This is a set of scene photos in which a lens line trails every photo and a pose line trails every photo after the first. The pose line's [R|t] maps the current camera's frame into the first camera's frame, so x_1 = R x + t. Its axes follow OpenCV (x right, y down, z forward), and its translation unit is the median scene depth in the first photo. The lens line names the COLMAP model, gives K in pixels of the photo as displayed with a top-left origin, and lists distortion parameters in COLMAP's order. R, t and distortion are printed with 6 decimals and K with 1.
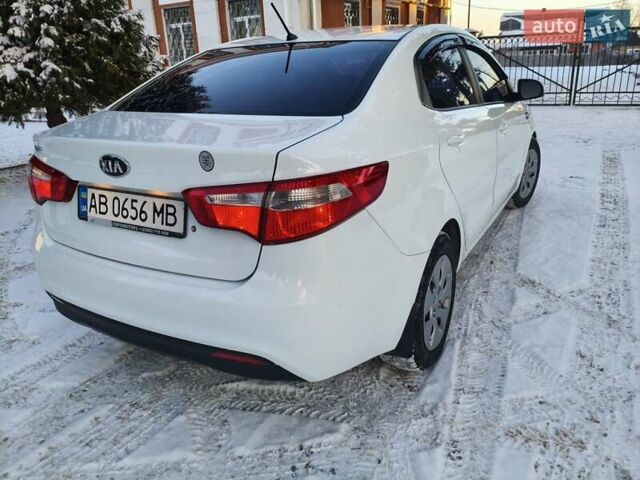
lens RADIAL K [[490.6, 0, 320.0], [0, 490.6, 240.0], [0, 0, 1]] dist [0.052766, -0.092745]
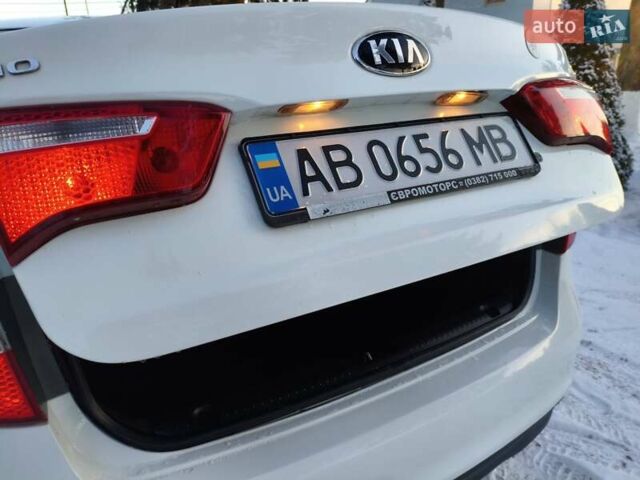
lens RADIAL K [[490.6, 0, 320.0], [0, 490.6, 240.0], [0, 0, 1]] dist [0.052766, -0.092745]
pose [[0.525659, -0.054362, 0.848957, -0.701285], [0.490099, 0.835050, -0.249990, 0.062446], [-0.695331, 0.547482, 0.465594, 0.757823]]
